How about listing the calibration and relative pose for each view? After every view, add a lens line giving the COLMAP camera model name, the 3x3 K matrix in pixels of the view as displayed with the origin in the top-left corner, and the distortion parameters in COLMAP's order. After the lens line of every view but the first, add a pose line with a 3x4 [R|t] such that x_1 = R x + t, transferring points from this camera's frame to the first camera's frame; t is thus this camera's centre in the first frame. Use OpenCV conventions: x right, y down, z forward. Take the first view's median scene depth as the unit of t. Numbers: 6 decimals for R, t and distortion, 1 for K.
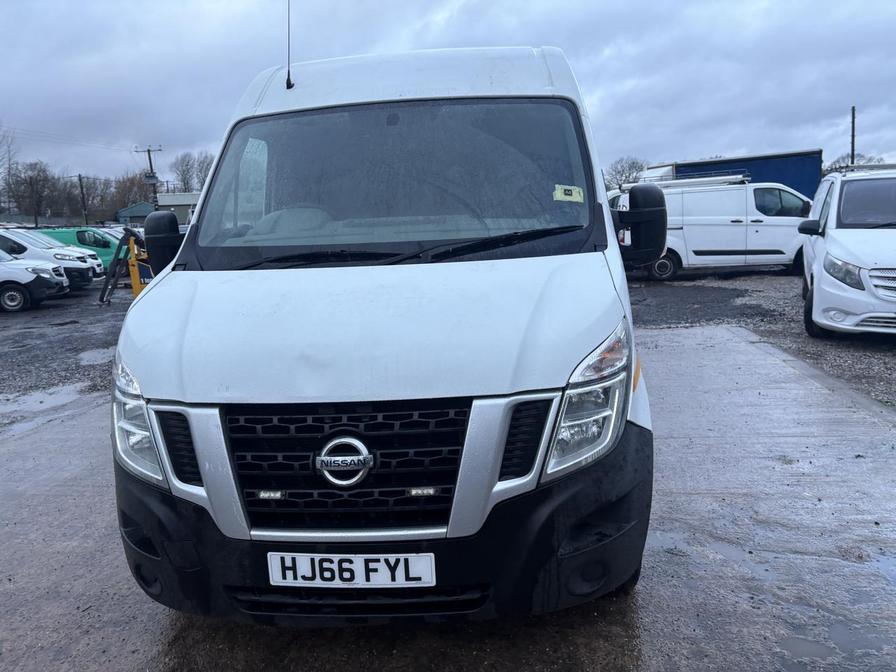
lens RADIAL K [[672.8, 0, 446.9], [0, 672.8, 331.9], [0, 0, 1]] dist [0.036376, -0.031139]
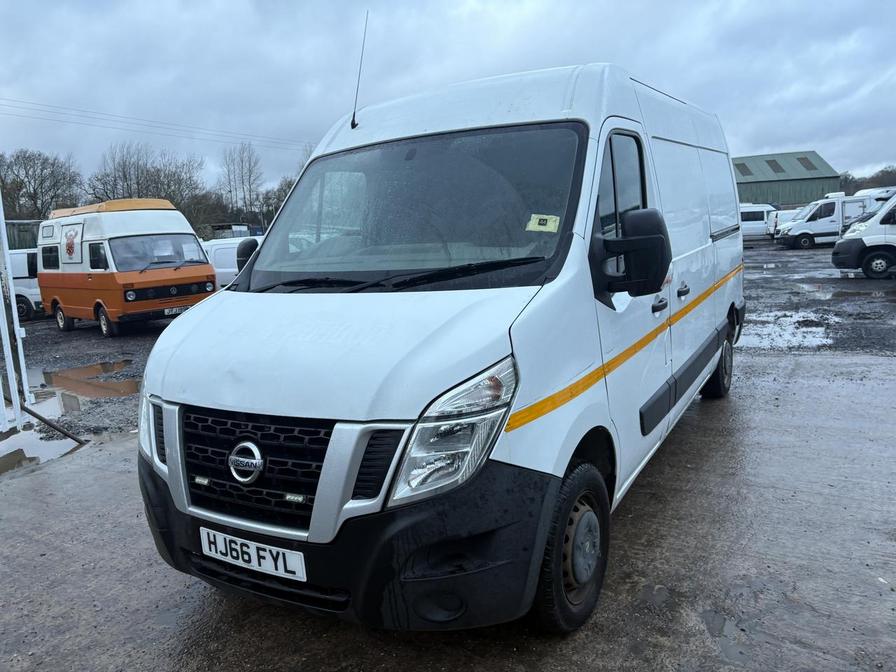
lens RADIAL K [[672.8, 0, 443.3], [0, 672.8, 335.3], [0, 0, 1]] dist [0.036376, -0.031139]
pose [[0.905993, 0.057823, -0.419325, 0.641057], [-0.054064, 0.998320, 0.020854, -0.073893], [0.419826, 0.003777, 0.907597, 0.062551]]
